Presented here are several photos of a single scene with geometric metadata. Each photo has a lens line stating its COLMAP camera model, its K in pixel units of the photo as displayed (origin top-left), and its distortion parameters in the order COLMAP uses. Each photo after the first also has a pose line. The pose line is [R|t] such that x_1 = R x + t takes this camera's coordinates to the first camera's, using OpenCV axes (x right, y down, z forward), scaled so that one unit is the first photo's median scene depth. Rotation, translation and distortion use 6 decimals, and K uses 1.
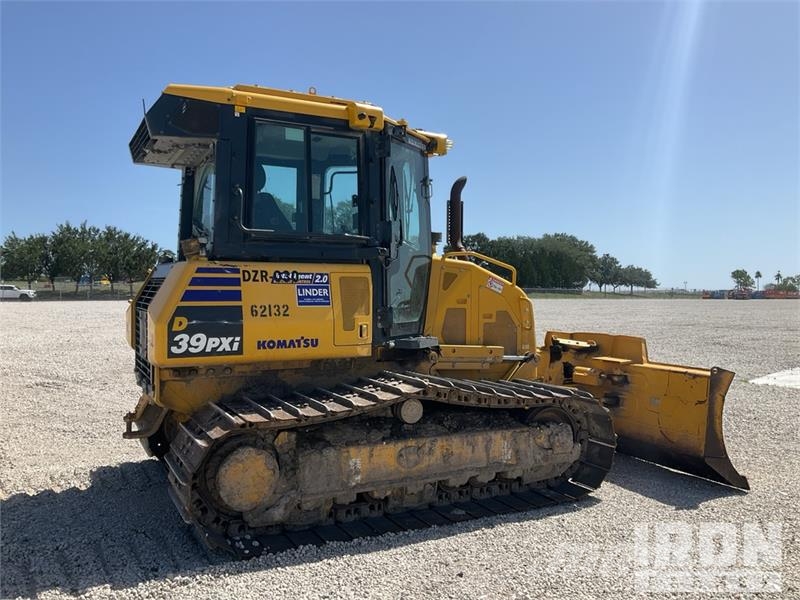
lens RADIAL K [[664.3, 0, 394.7], [0, 664.3, 288.4], [0, 0, 1]] dist [0.067882, -0.120993]
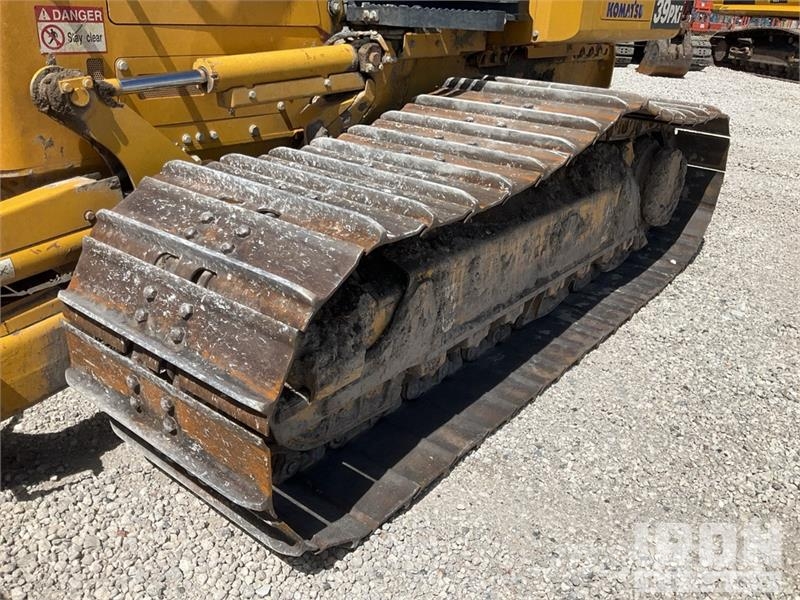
lens RADIAL K [[664.3, 0, 394.9], [0, 664.3, 306.4], [0, 0, 1]] dist [0.067882, -0.120993]
pose [[0.909677, -0.141256, 0.390557, -0.876158], [-0.035154, 0.910820, 0.411304, 0.078840], [-0.413826, -0.387883, 0.823586, 0.306155]]
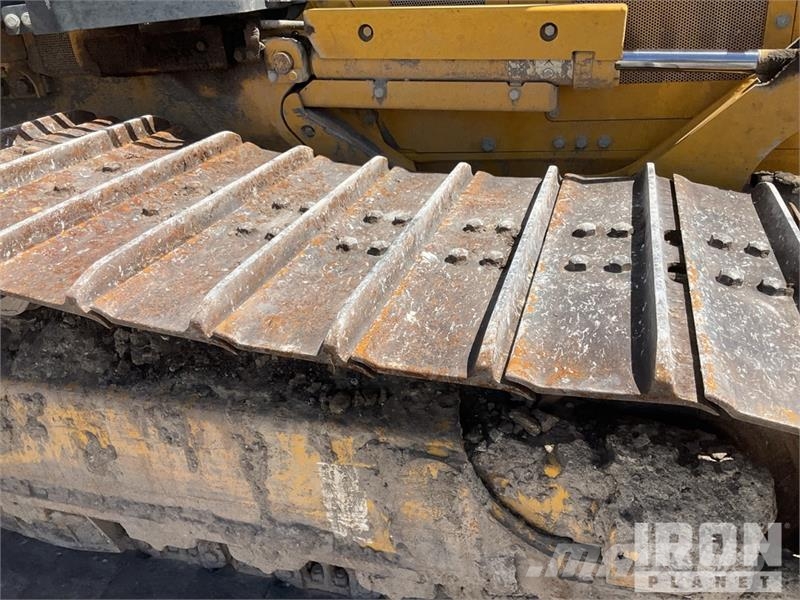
lens RADIAL K [[664.3, 0, 404.8], [0, 664.3, 291.9], [0, 0, 1]] dist [0.067882, -0.120993]
pose [[0.706957, 0.242626, -0.664338, 0.347823], [0.092093, 0.899740, 0.426599, 0.090800], [0.701236, -0.362768, 0.613733, 0.986567]]
